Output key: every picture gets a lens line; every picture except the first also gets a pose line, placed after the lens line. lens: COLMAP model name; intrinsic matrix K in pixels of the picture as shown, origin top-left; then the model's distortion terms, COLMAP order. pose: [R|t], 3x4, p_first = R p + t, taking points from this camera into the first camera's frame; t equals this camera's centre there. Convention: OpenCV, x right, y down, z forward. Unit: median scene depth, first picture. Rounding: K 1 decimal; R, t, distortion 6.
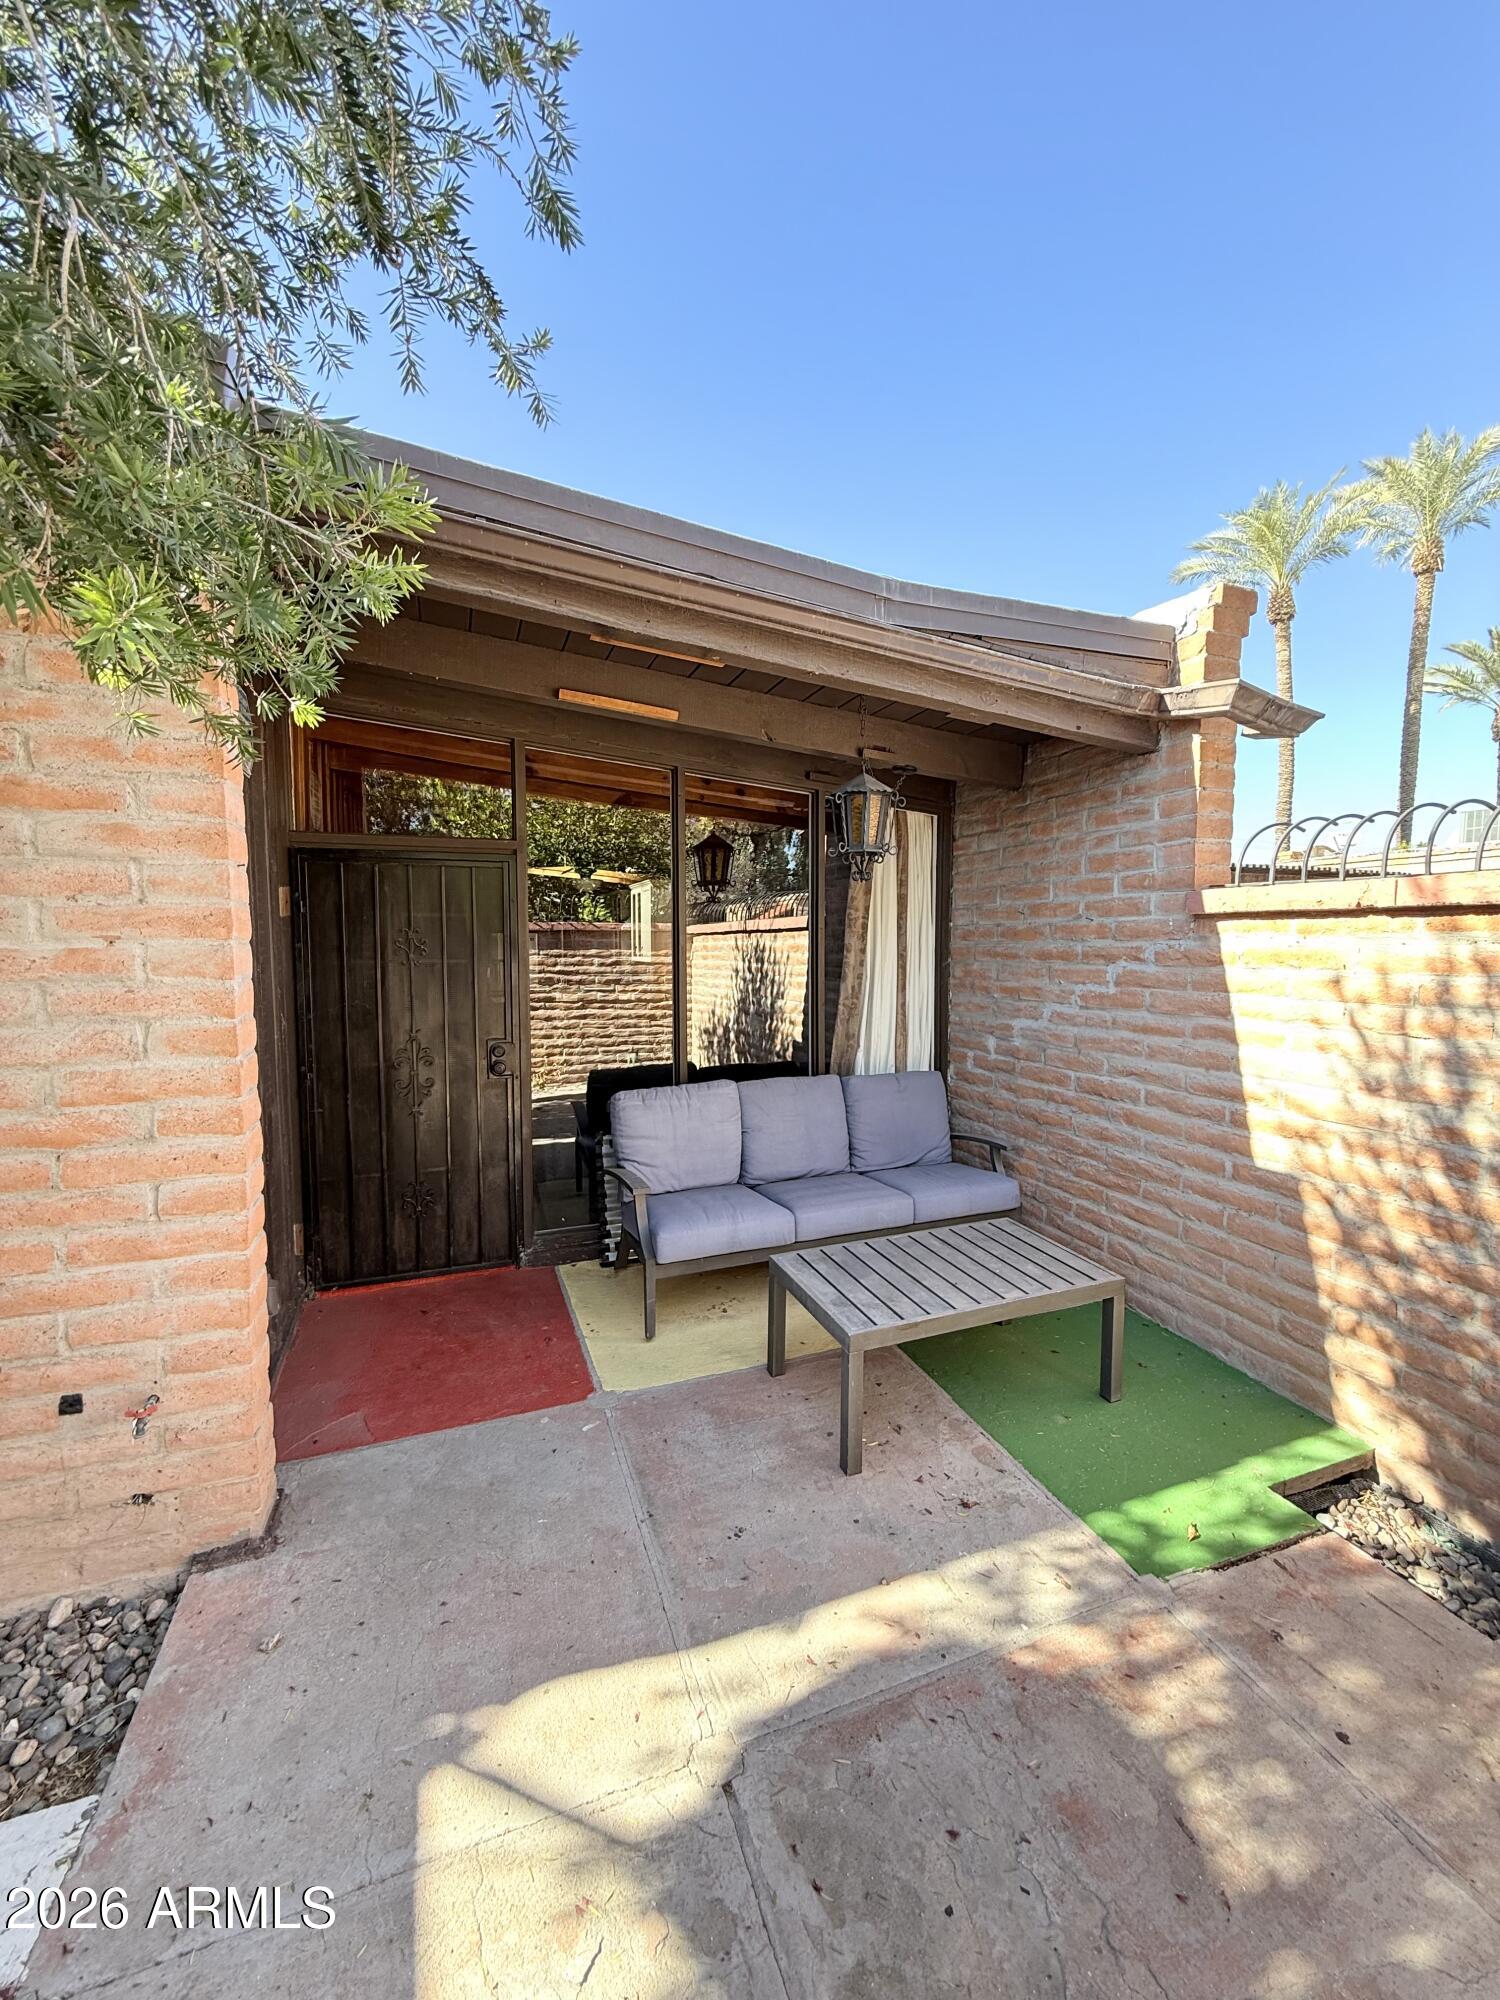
lens RADIAL K [[798.5, 0, 743.6], [0, 798.5, 997.0], [0, 0, 1]] dist [0.000655, -0.000721]
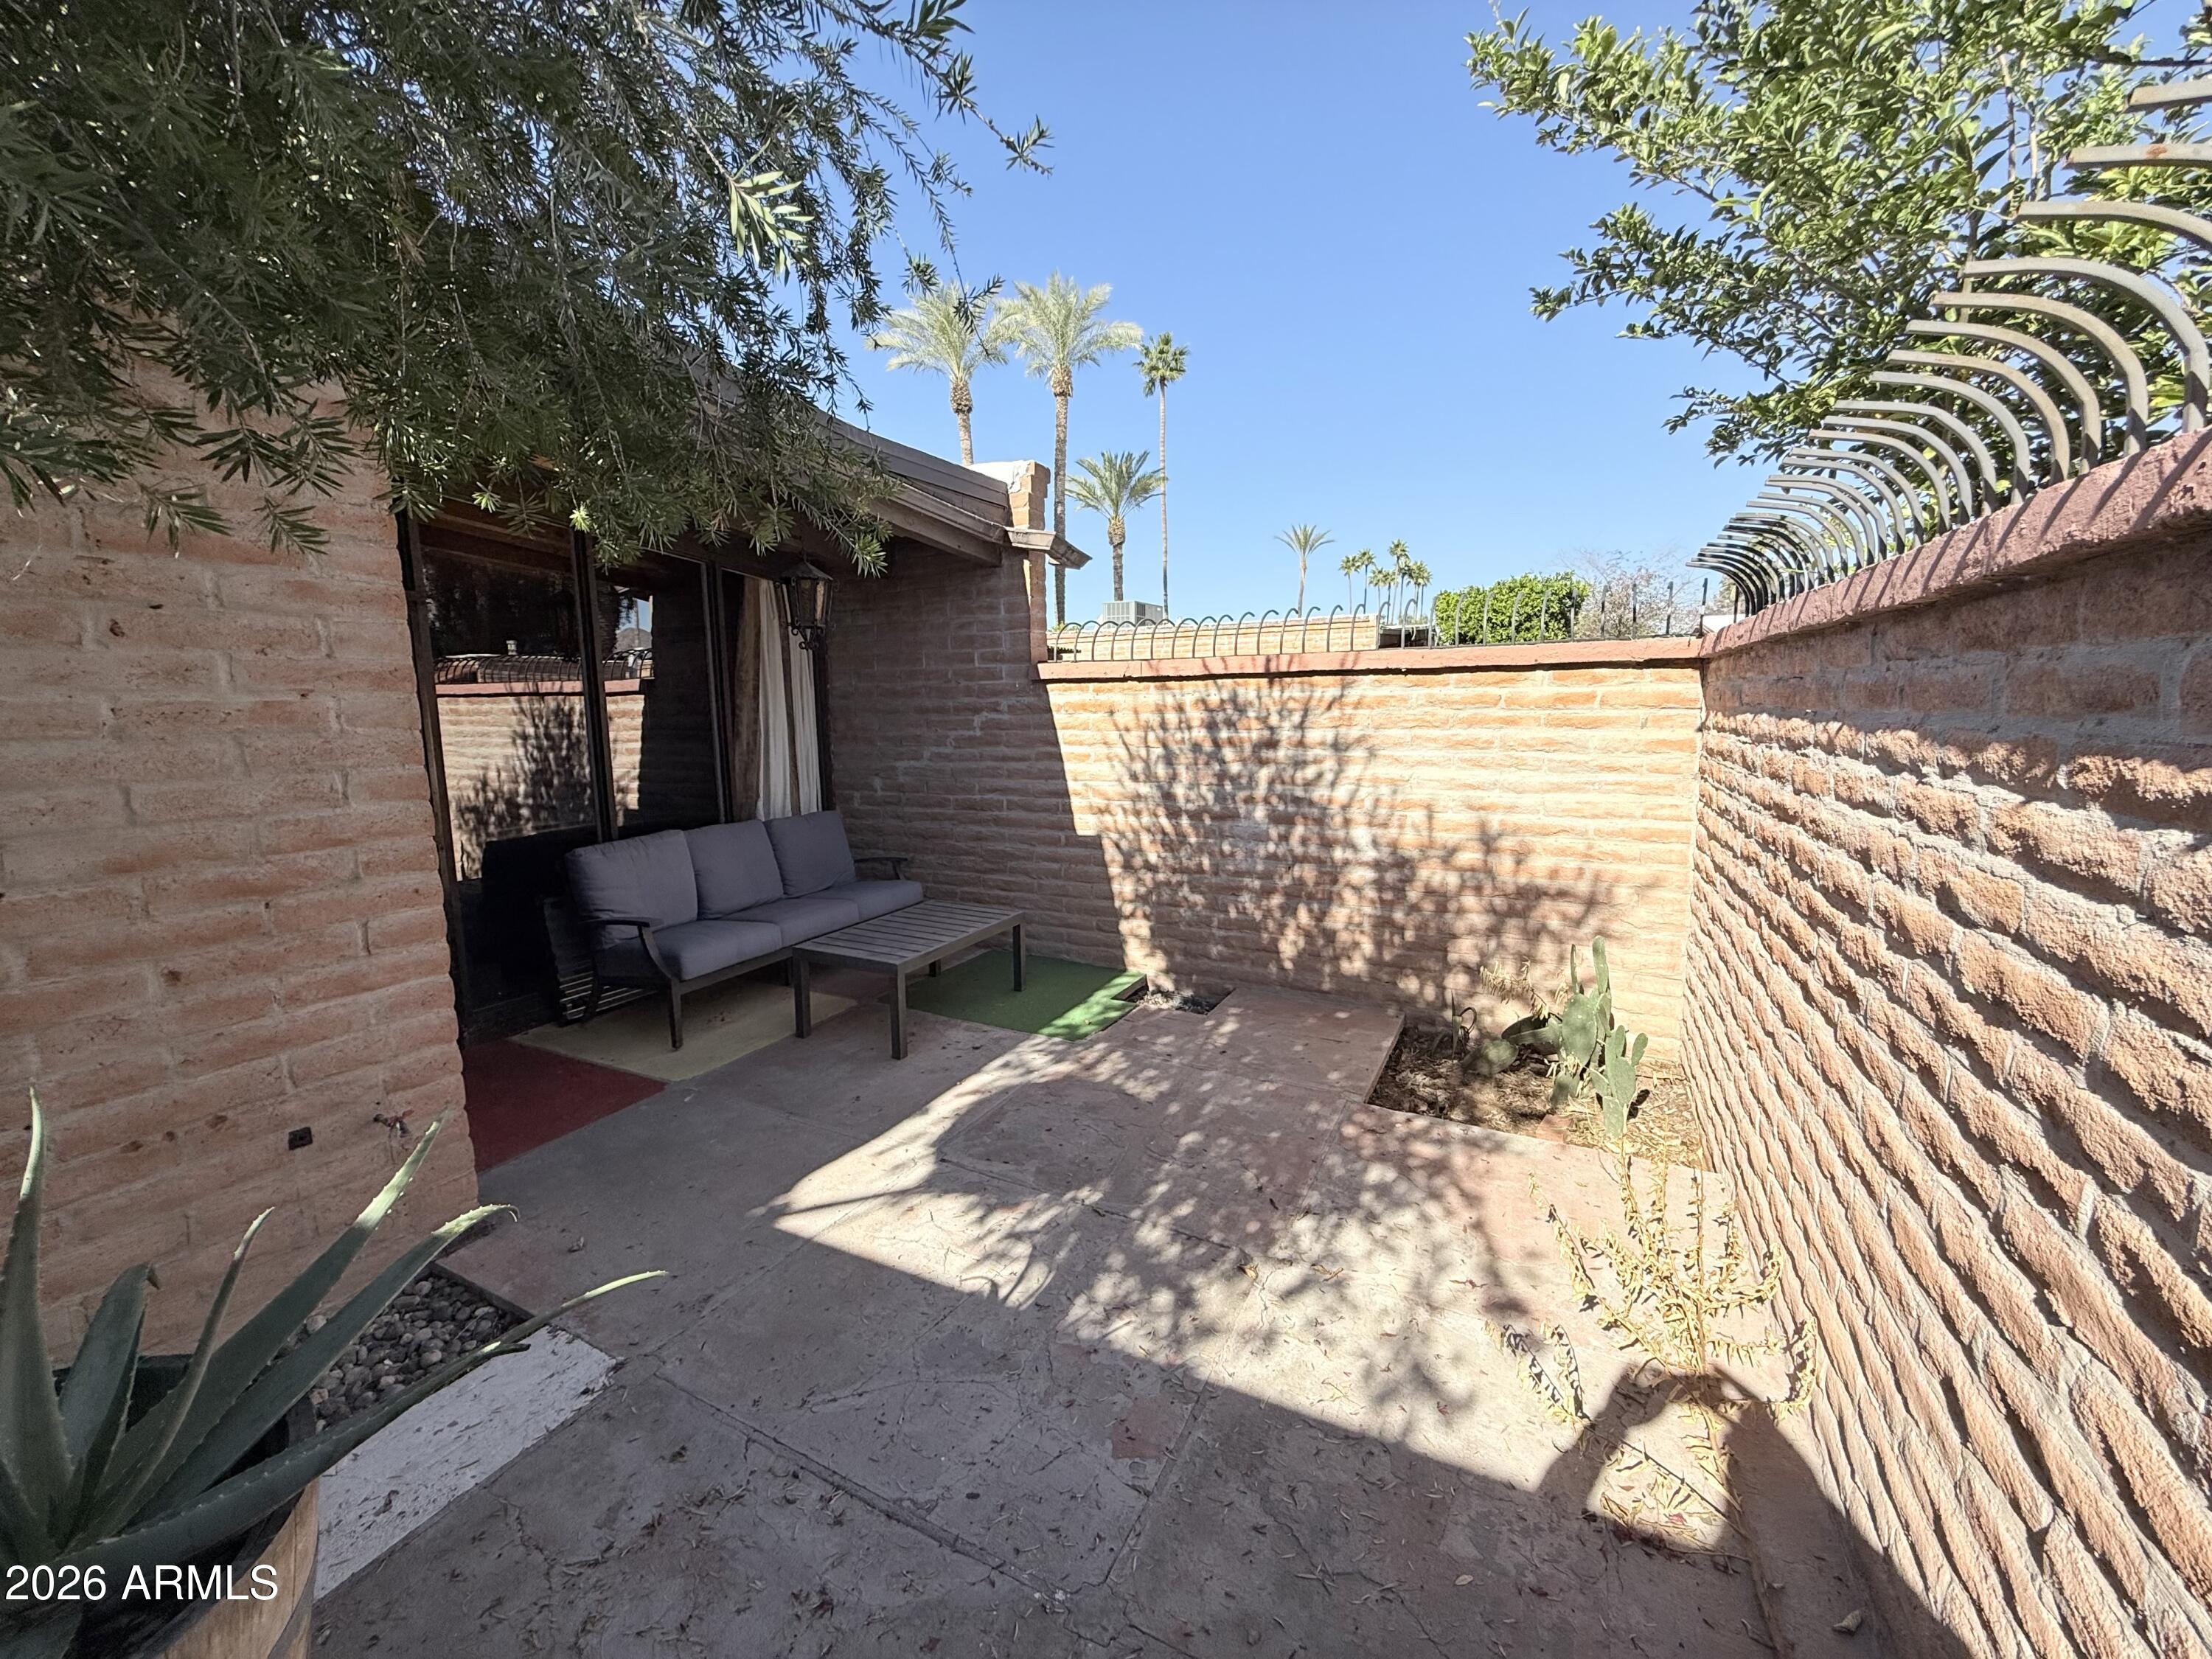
lens RADIAL K [[883.1, 0, 1108.2], [0, 883.1, 827.8], [0, 0, 1]] dist [0.000655, -0.000721]
pose [[0.732193, -0.102196, 0.673387, -0.615553], [0.058629, 0.994466, 0.087176, 0.049544], [-0.678569, -0.024350, 0.734133, -0.432523]]
